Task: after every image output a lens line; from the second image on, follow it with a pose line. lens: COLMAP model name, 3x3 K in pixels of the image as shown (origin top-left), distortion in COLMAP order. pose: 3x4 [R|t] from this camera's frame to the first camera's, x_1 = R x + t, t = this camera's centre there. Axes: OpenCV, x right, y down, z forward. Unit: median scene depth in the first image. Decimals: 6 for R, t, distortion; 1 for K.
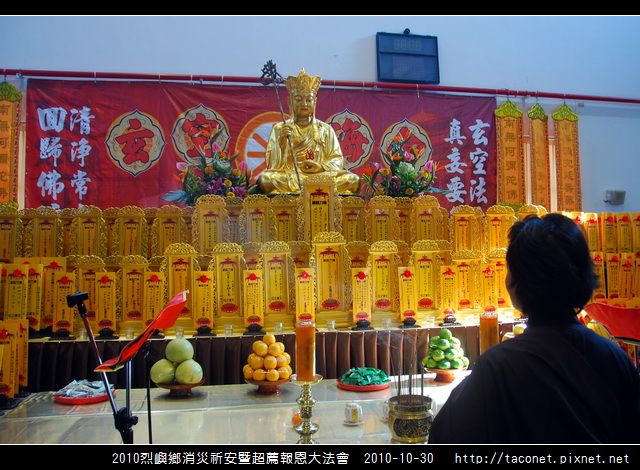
lens RADIAL K [[502.0, 0, 320.0], [0, 502.0, 235.0], [0, 0, 1]] dist [-0.103891, 0.006099]
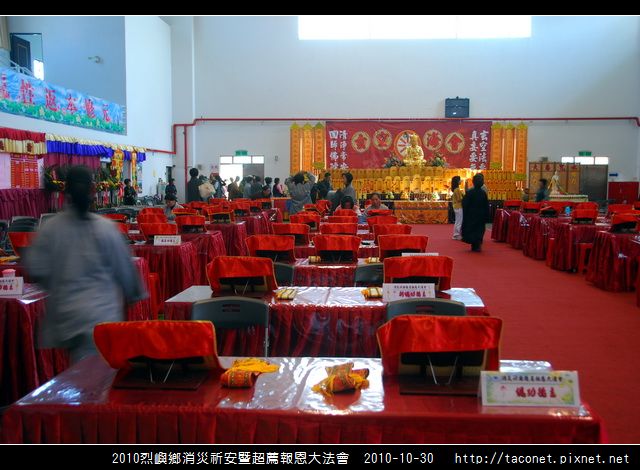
lens RADIAL K [[725.0, 0, 320.0], [0, 725.0, 235.0], [0, 0, 1]] dist [-0.022493, -0.008457]
pose [[0.976600, 0.028947, -0.213105, 0.342851], [-0.006764, 0.994544, 0.104096, -0.082132], [0.214956, -0.100219, 0.971468, -3.427491]]
